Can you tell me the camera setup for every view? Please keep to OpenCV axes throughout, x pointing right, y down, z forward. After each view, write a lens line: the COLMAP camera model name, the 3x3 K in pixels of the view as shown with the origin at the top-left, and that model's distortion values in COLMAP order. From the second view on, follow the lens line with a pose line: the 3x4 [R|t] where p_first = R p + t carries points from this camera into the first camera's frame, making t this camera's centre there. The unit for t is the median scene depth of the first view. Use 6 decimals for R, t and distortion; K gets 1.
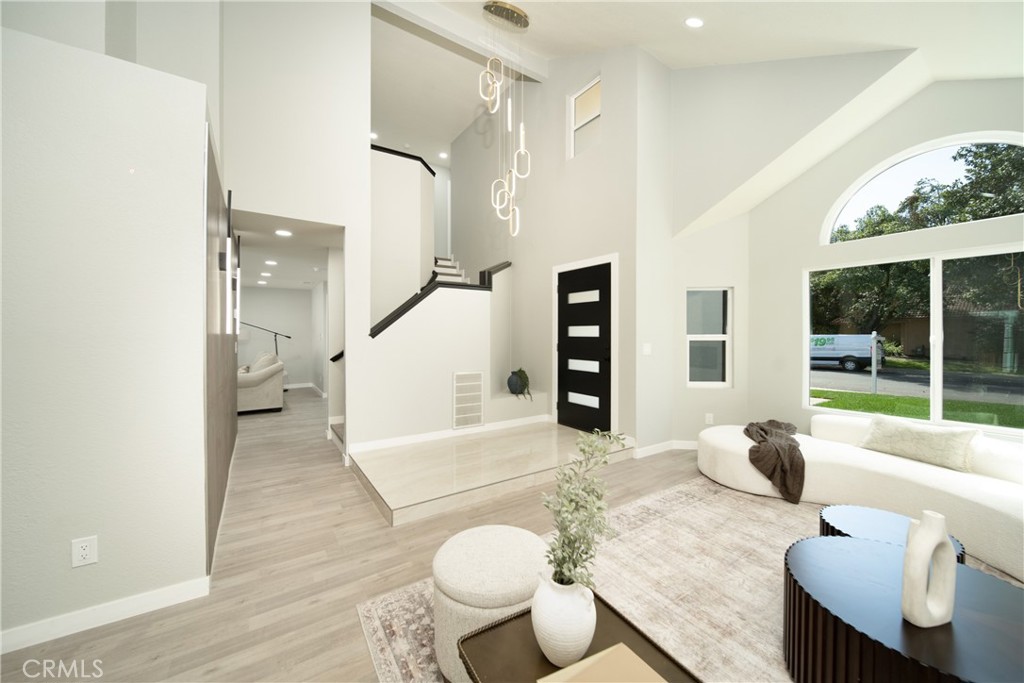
lens RADIAL K [[373.4, 0, 515.1], [0, 373.4, 339.2], [0, 0, 1]] dist [-0.002729, -0.000360]
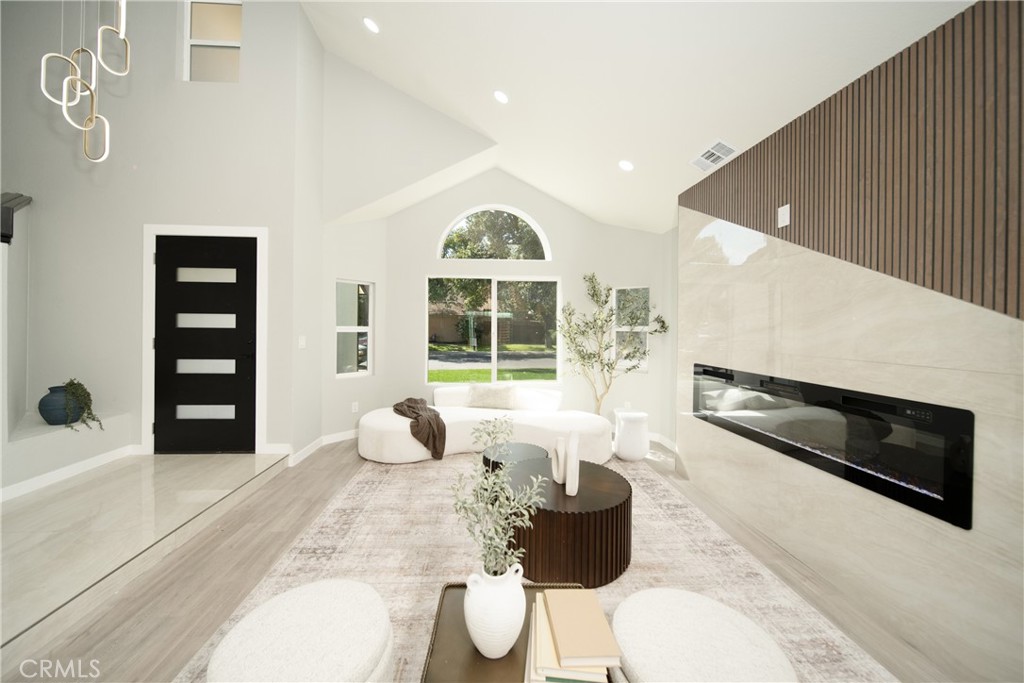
lens RADIAL K [[373.4, 0, 511.4], [0, 373.4, 331.5], [0, 0, 1]] dist [-0.002729, -0.000360]
pose [[0.514188, -0.005795, 0.857658, -0.190858], [0.001457, 0.999982, 0.005883, -0.004426], [-0.857676, -0.001775, 0.514187, 0.117296]]
